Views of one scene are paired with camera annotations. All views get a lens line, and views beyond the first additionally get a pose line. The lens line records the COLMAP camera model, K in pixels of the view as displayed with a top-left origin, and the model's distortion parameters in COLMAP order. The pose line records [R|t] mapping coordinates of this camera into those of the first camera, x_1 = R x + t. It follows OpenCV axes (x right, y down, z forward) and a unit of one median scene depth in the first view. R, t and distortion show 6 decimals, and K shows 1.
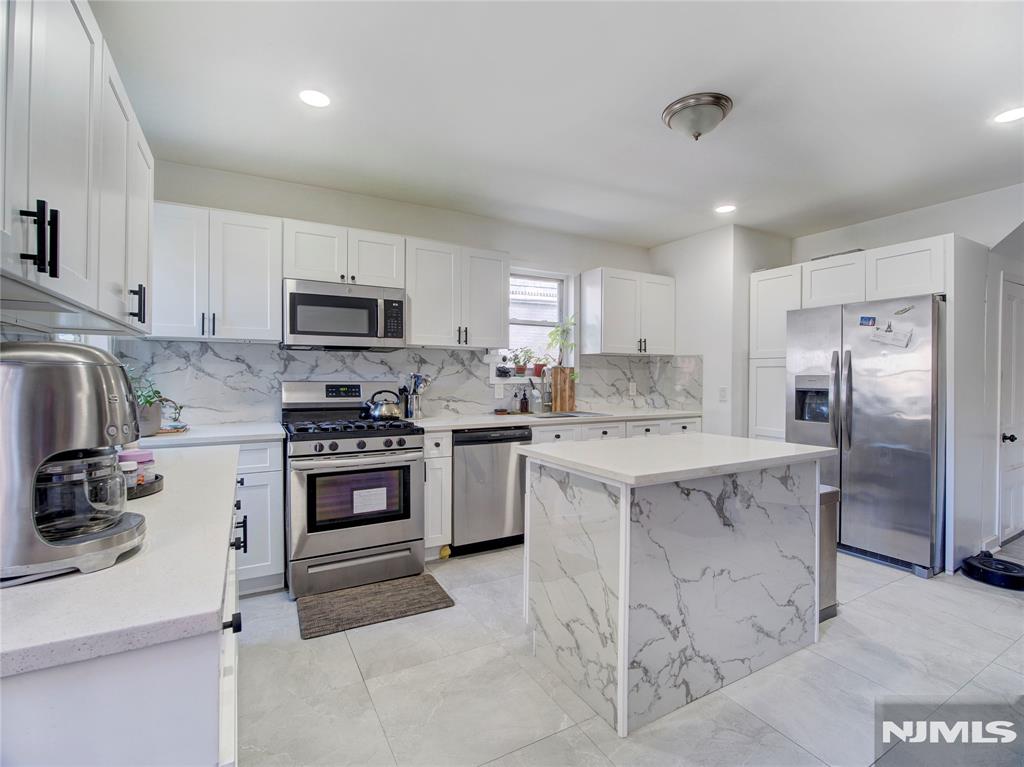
lens RADIAL K [[471.4, 0, 513.5], [0, 471.4, 385.1], [0, 0, 1]] dist [-0.002166, -0.001895]
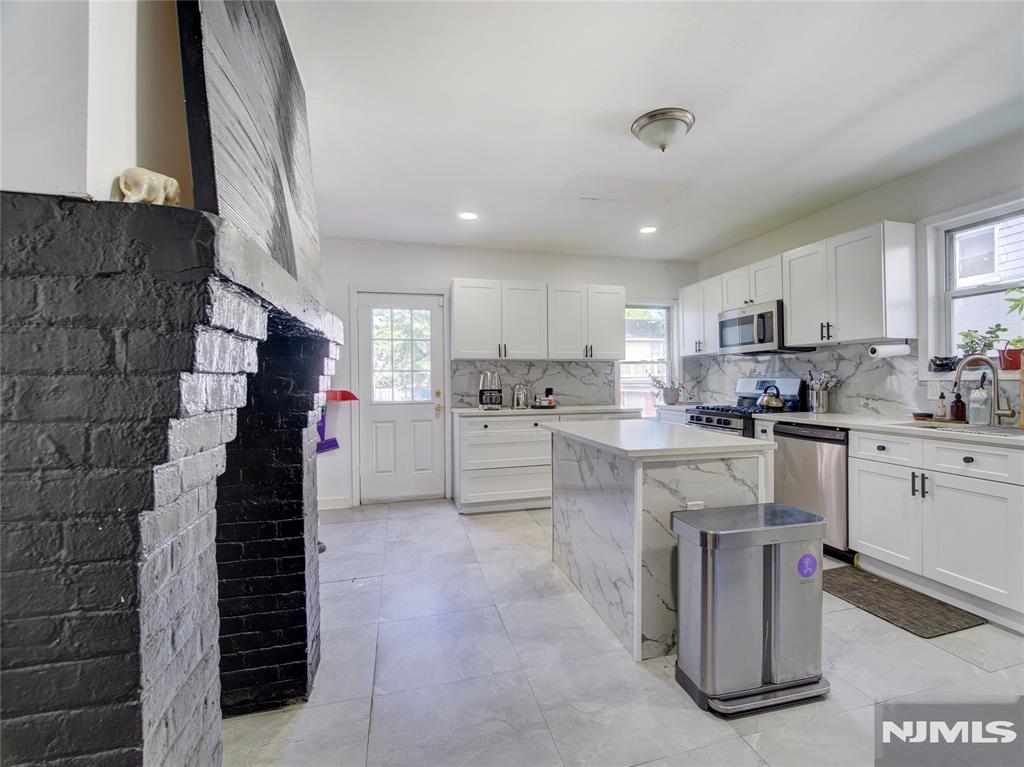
lens RADIAL K [[416.7, 0, 512.0], [0, 416.7, 383.5], [0, 0, 1]] dist [-0.001032, -0.000214]
pose [[-0.243290, 0.008886, -0.969913, 0.813406], [-0.007298, 0.999913, 0.010991, 0.000110], [0.969926, 0.009752, -0.243204, 0.524720]]
